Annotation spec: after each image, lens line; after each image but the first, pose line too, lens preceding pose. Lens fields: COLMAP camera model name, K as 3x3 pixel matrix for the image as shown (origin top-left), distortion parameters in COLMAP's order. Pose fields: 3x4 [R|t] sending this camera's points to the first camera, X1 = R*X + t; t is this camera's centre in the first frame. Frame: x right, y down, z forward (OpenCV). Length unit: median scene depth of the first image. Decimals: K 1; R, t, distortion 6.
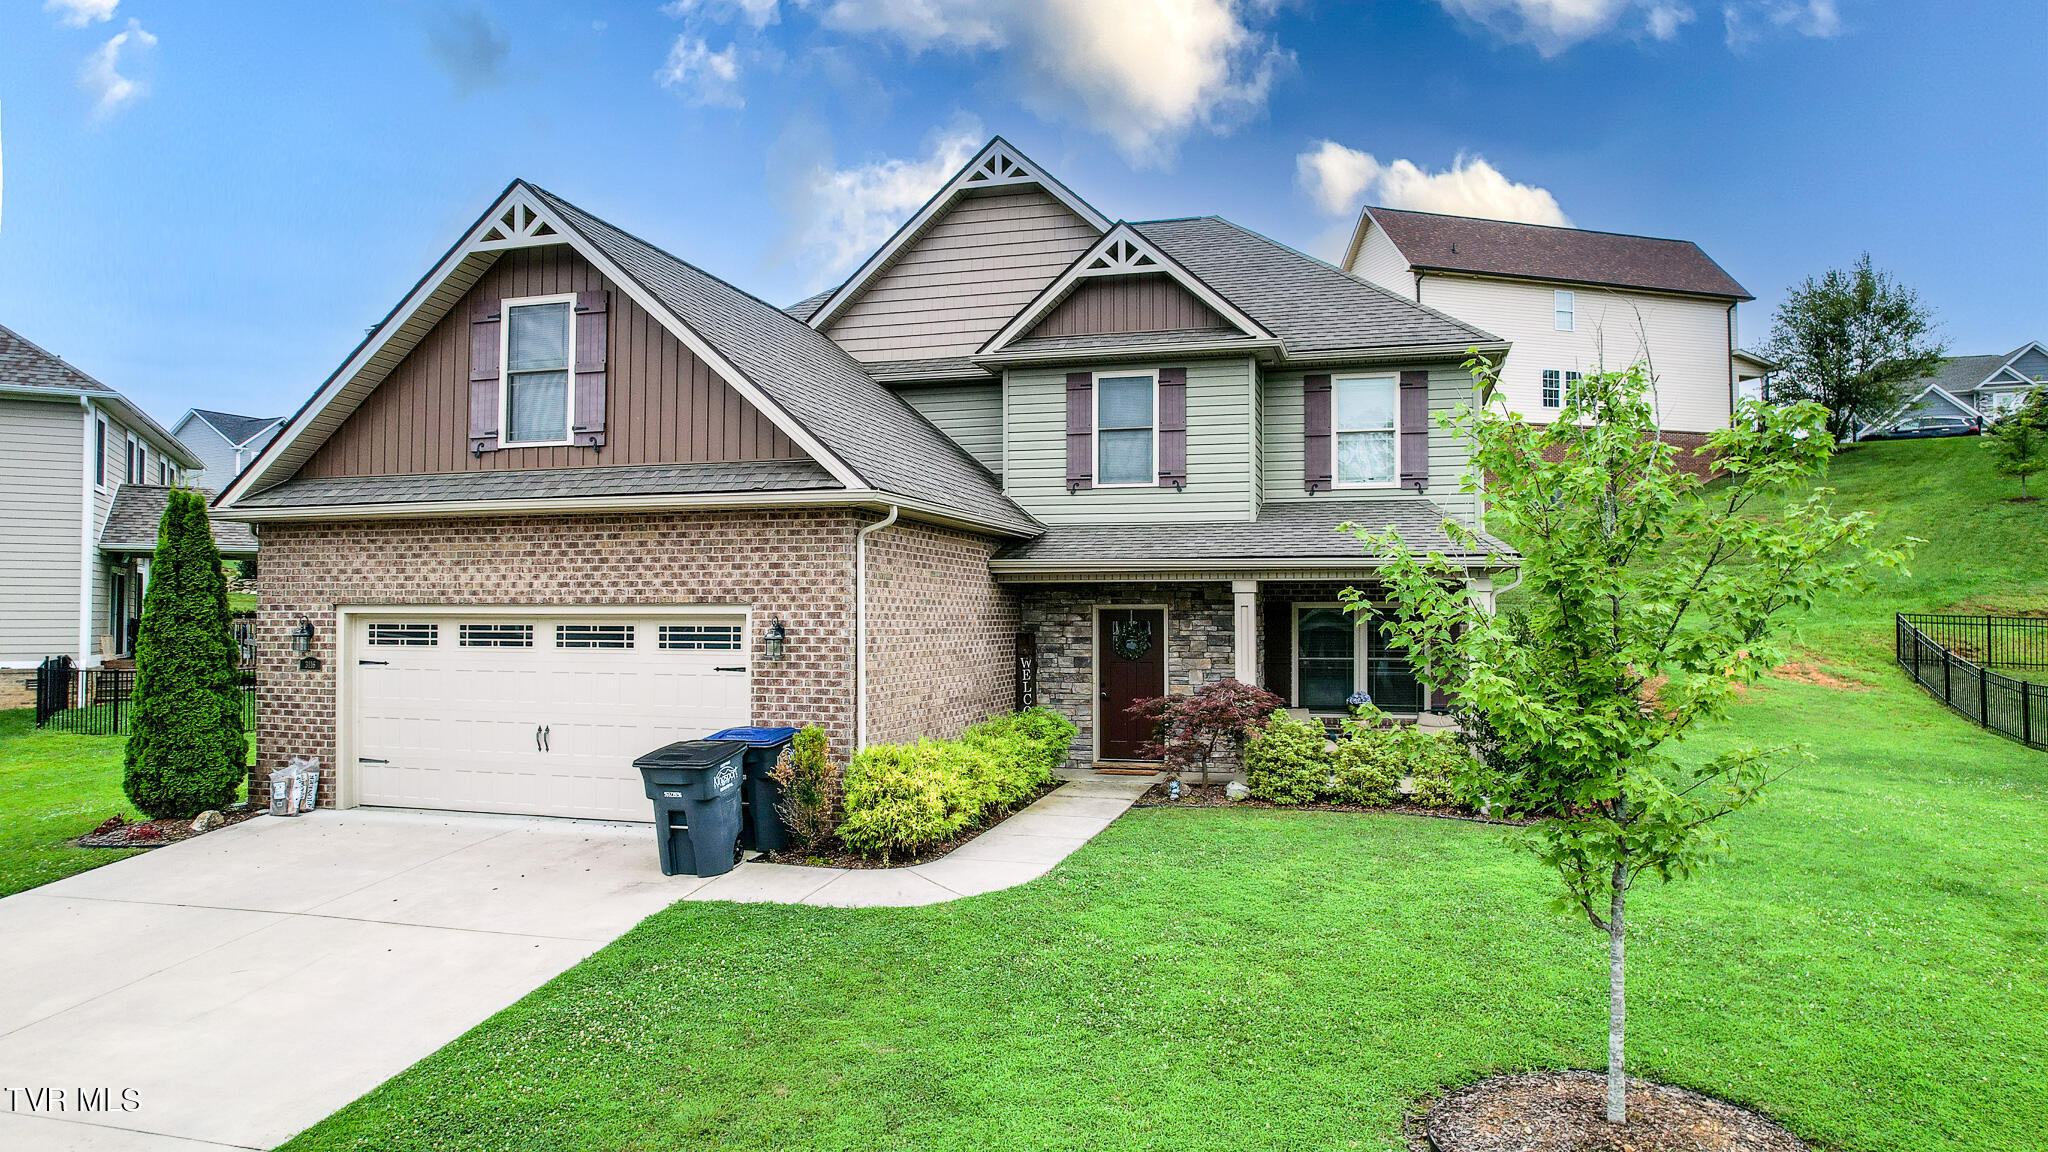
lens RADIAL K [[1309.4, 0, 1022.1], [0, 1309.4, 593.1], [0, 0, 1]] dist [-0.074309, 0.067460]
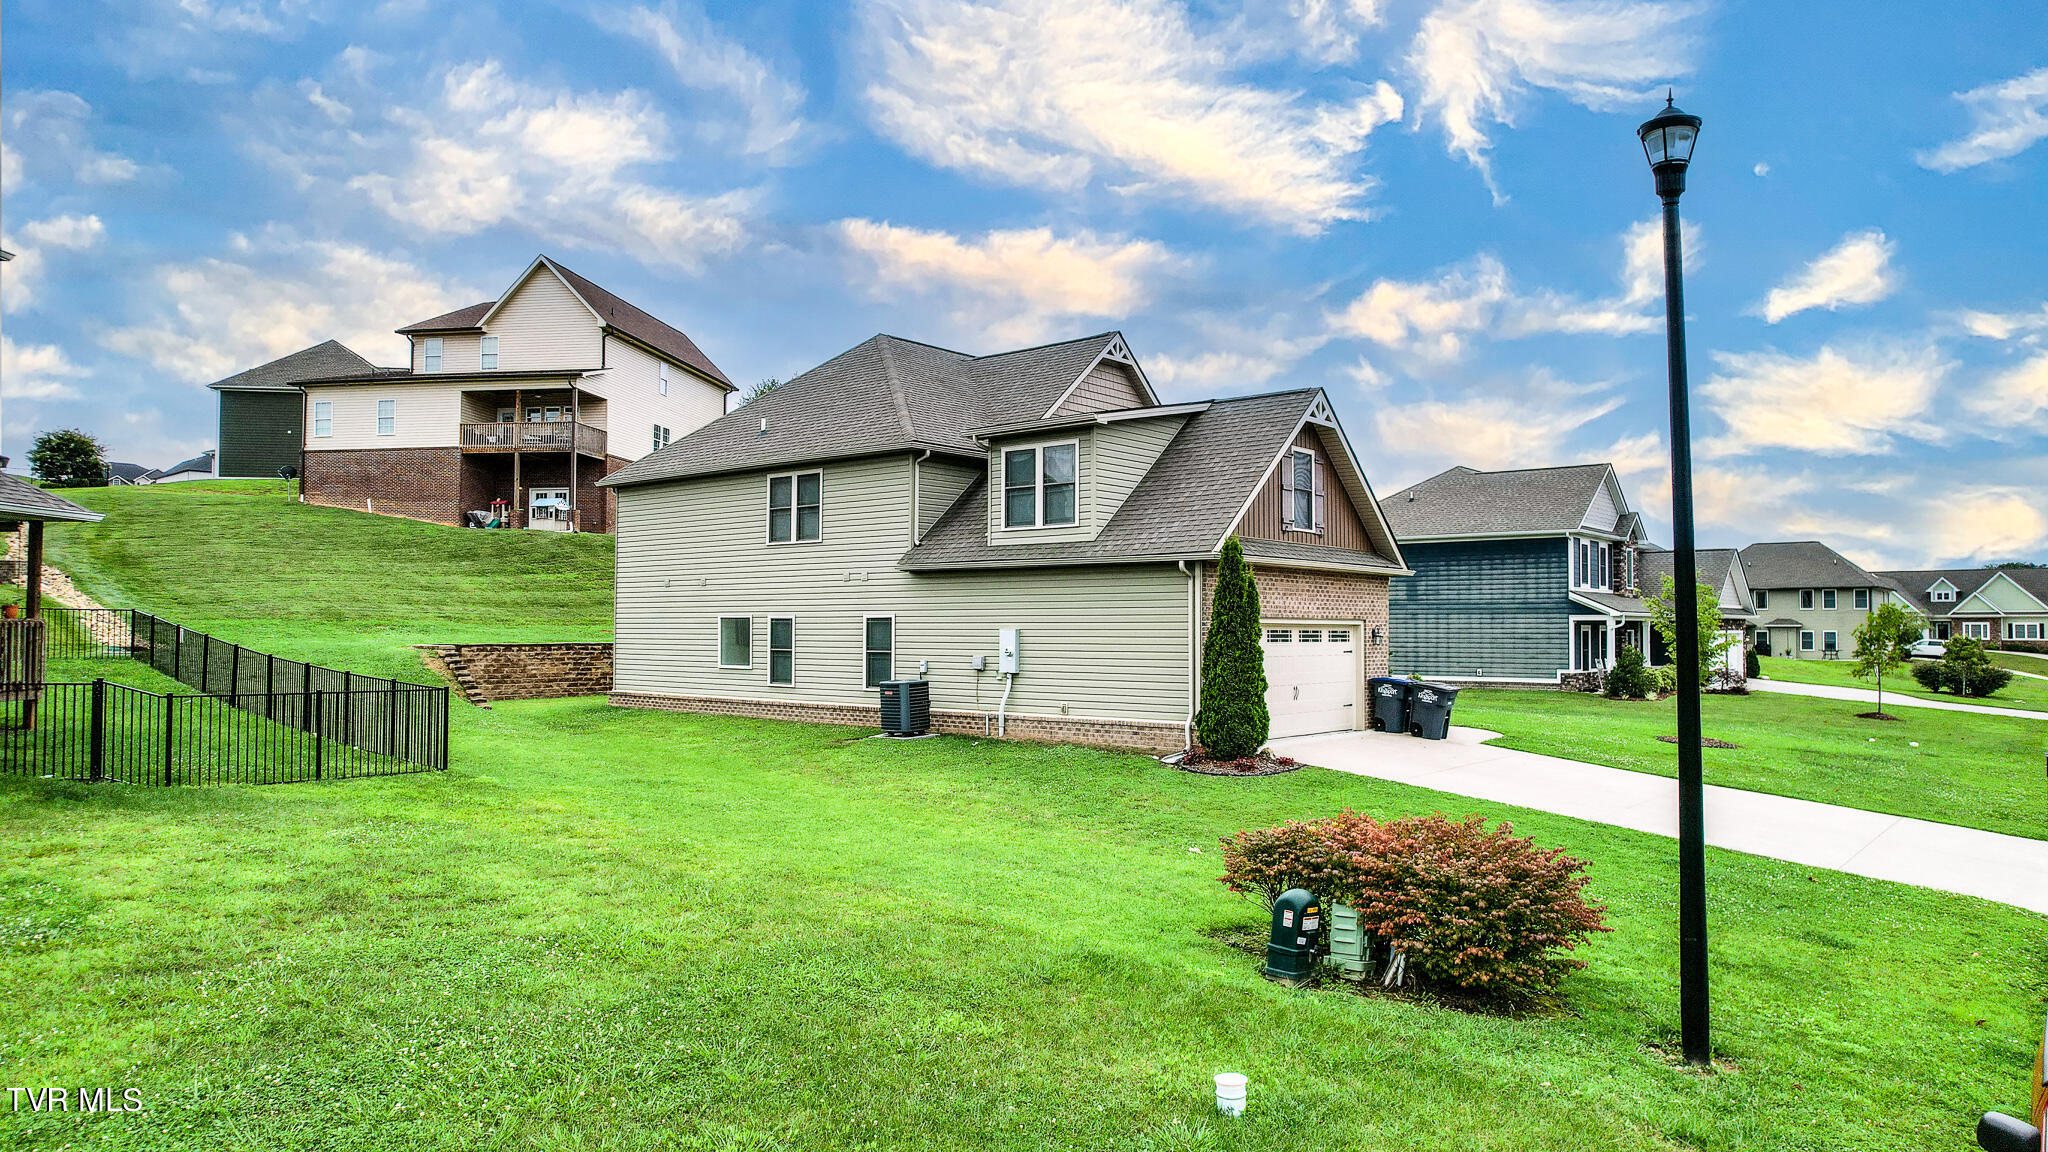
lens RADIAL K [[1309.4, 0, 1022.1], [0, 1309.4, 593.1], [0, 0, 1]] dist [-0.074309, 0.067460]
pose [[0.396412, 0.021254, 0.917827, -1.702755], [-0.019415, 0.999702, -0.014765, 0.005965], [-0.917867, -0.011967, 0.396707, 0.492034]]
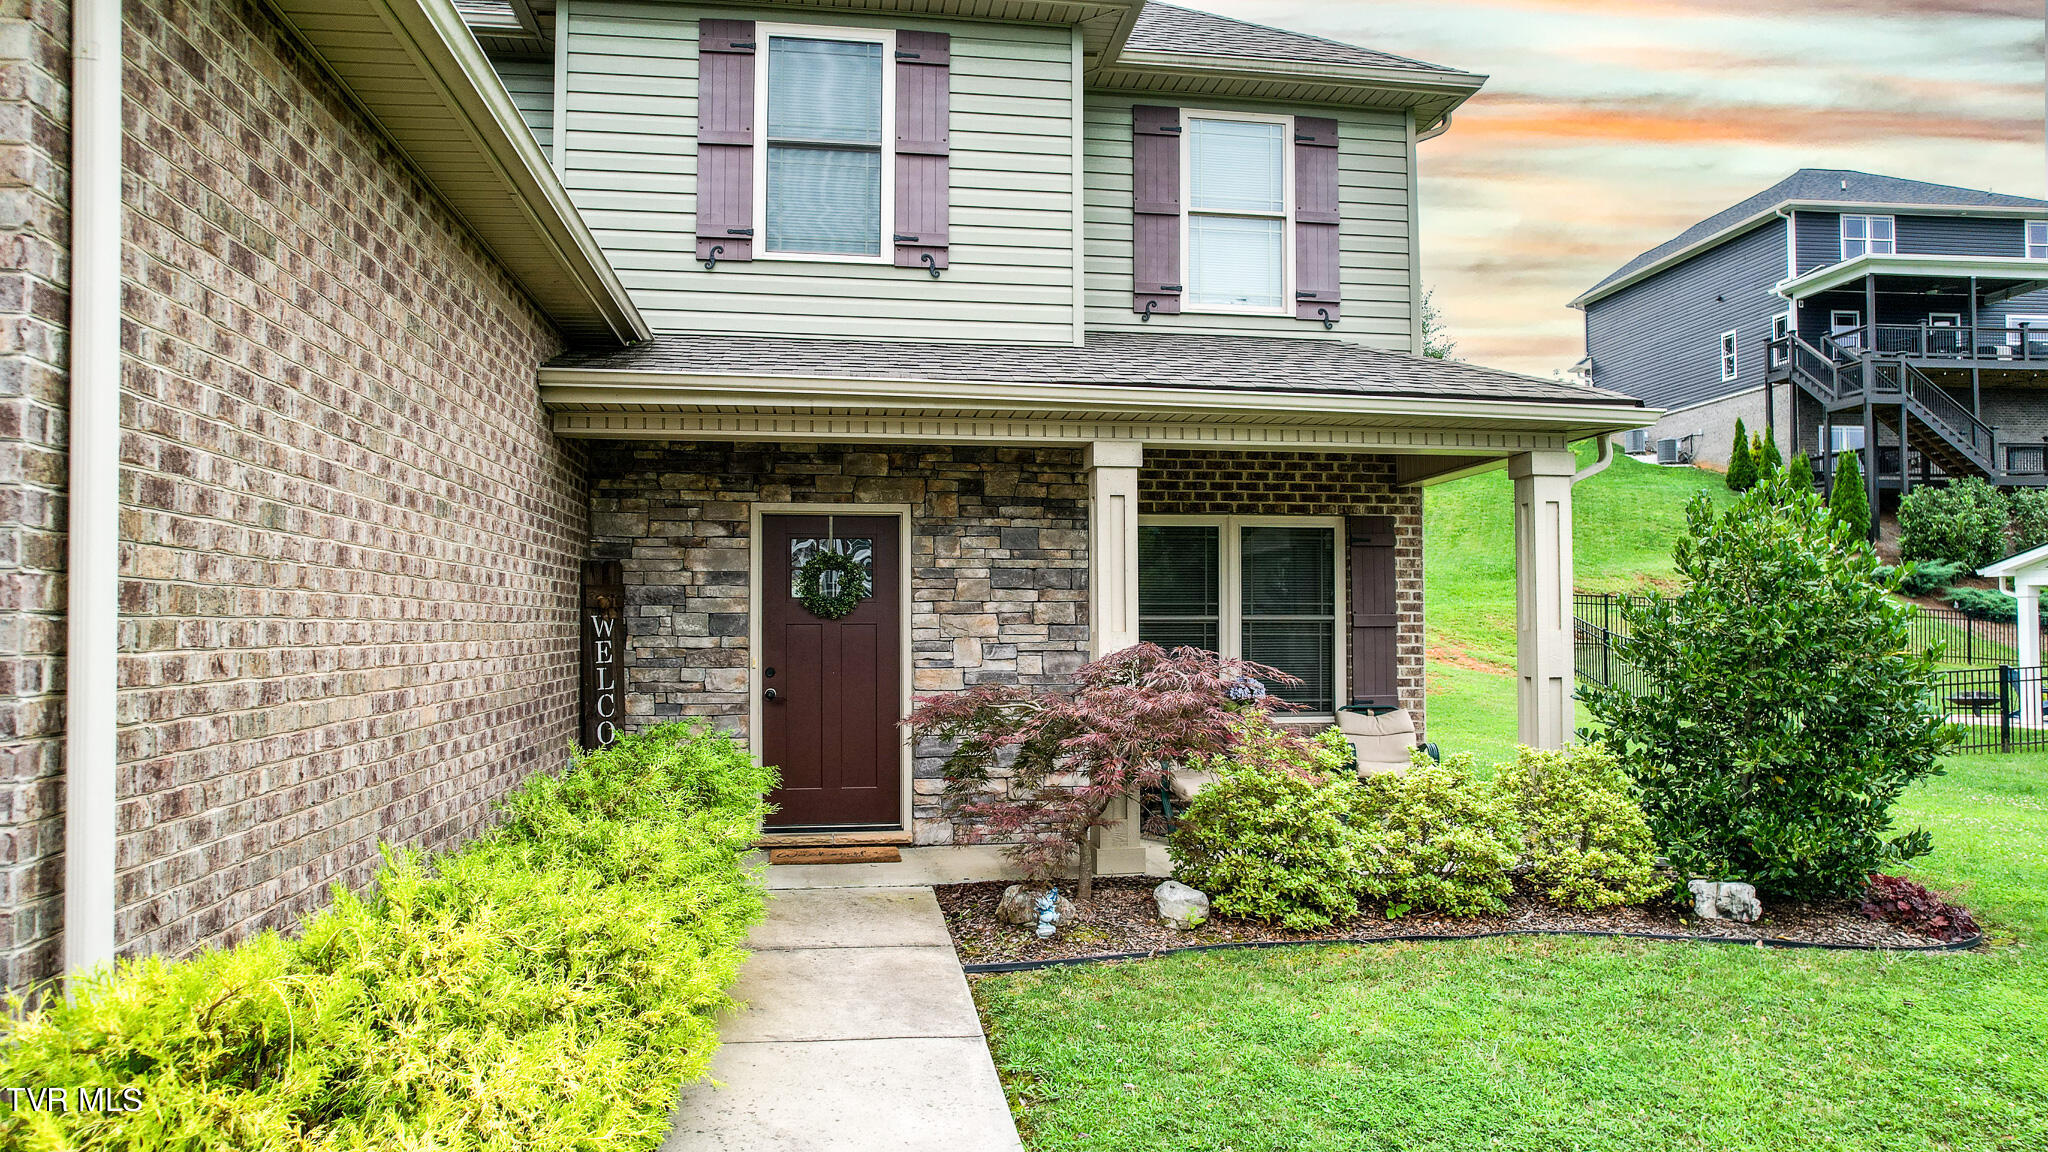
lens RADIAL K [[1309.4, 0, 1022.1], [0, 1309.4, 593.1], [0, 0, 1]] dist [-0.074309, 0.067460]
pose [[0.911918, 0.008453, 0.410286, -0.051001], [-0.005897, 0.999955, -0.007496, 0.045257], [-0.410331, 0.004416, 0.911926, 0.537542]]
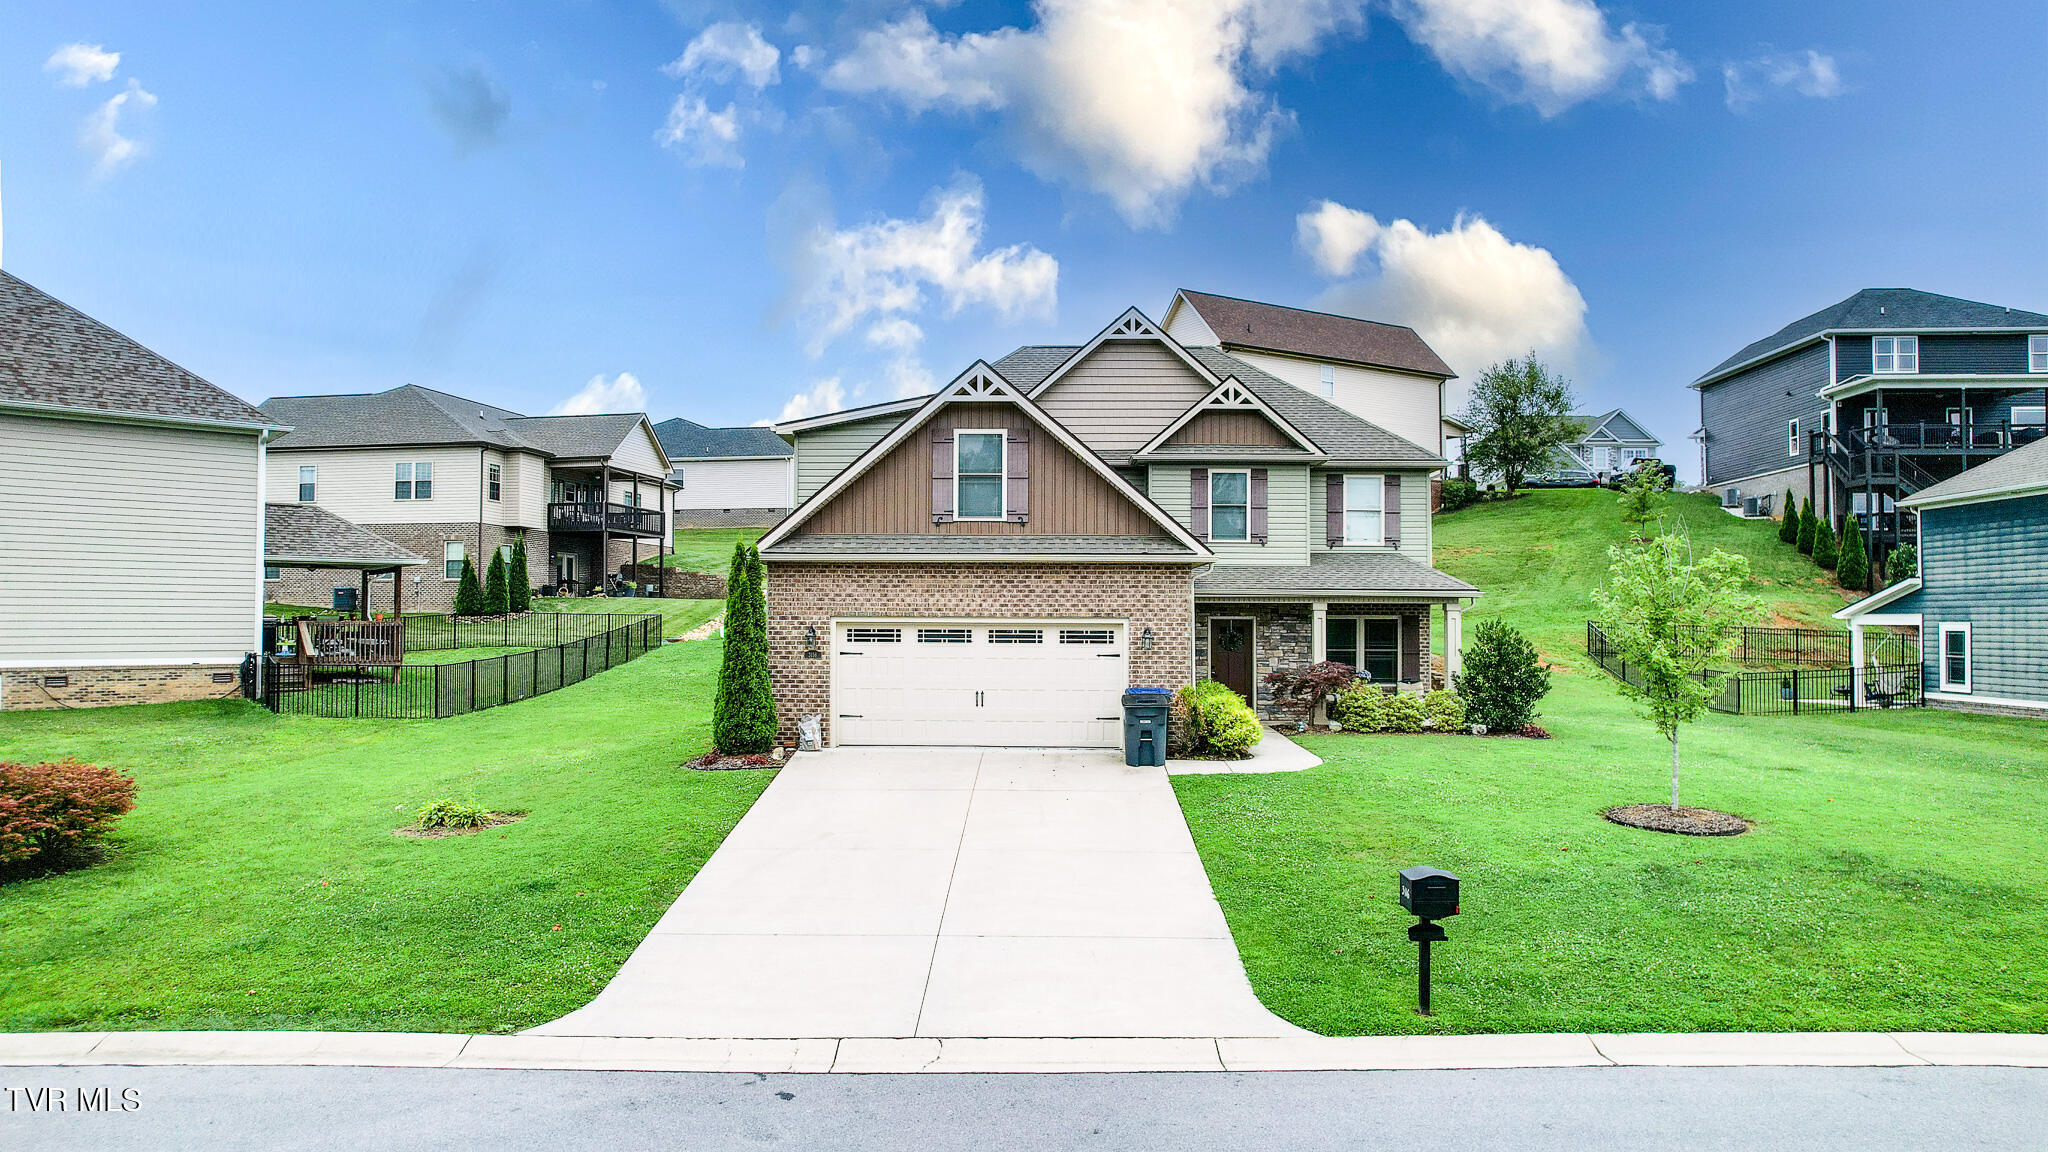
lens RADIAL K [[1309.4, 0, 1022.1], [0, 1309.4, 593.1], [0, 0, 1]] dist [-0.074309, 0.067460]
pose [[0.966672, 0.008659, 0.255871, -0.577037], [-0.008593, 0.999962, -0.001376, -0.015349], [-0.255873, -0.000868, 0.966710, -0.476141]]
